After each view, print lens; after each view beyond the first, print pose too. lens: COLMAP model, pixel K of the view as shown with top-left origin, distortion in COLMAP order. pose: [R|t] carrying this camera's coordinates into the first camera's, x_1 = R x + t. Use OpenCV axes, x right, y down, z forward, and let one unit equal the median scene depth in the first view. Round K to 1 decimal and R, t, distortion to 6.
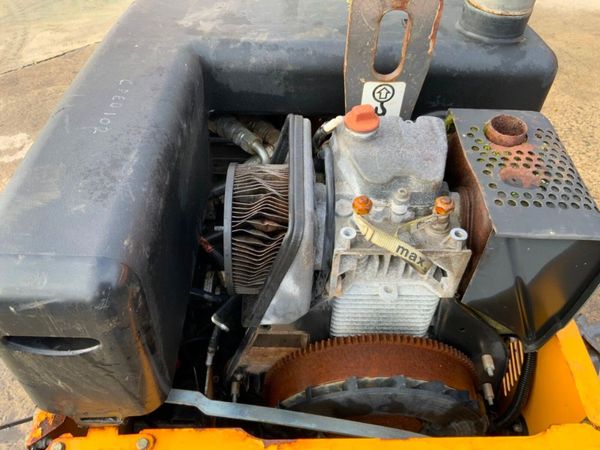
lens RADIAL K [[499.6, 0, 299.1], [0, 499.6, 227.9], [0, 0, 1]] dist [0.070641, -0.132345]
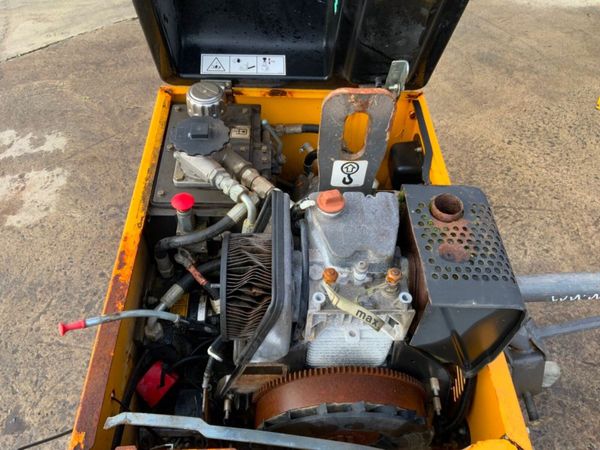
lens RADIAL K [[499.6, 0, 297.9], [0, 499.6, 226.3], [0, 0, 1]] dist [0.070641, -0.132345]
pose [[0.999492, -0.003031, 0.031724, 0.004922], [0.001303, 0.998520, 0.054362, -0.206778], [-0.031842, -0.054293, 0.998017, -0.216251]]
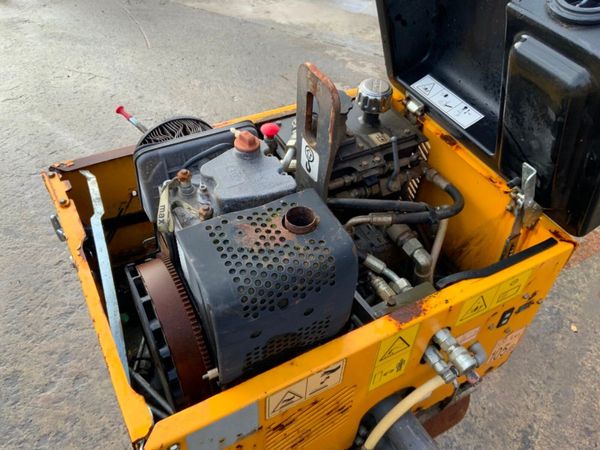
lens RADIAL K [[499.6, 0, 300.5], [0, 499.6, 219.4], [0, 0, 1]] dist [0.070641, -0.132345]
pose [[0.473974, 0.639519, -0.605281, 1.082186], [-0.682826, 0.700962, 0.205915, -0.420735], [0.555965, 0.315703, 0.768918, 0.093138]]
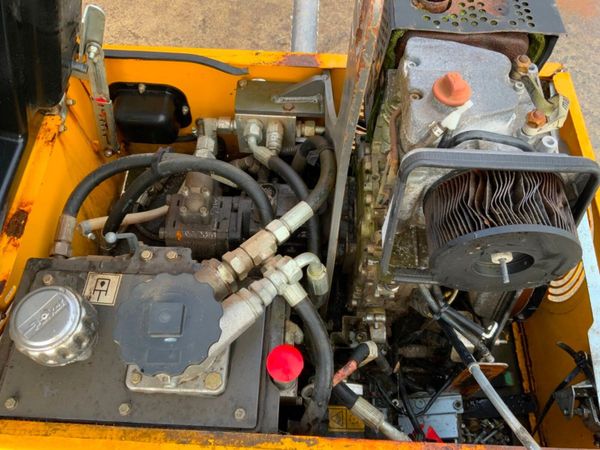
lens RADIAL K [[511.8, 0, 299.0], [0, 511.8, 225.9], [0, 0, 1]] dist [-0.017124, -0.007959]
pose [[0.041158, -0.884997, 0.463774, -0.517439], [0.724036, 0.346283, 0.596540, -0.847009], [-0.688533, 0.311237, 0.655022, 0.613766]]
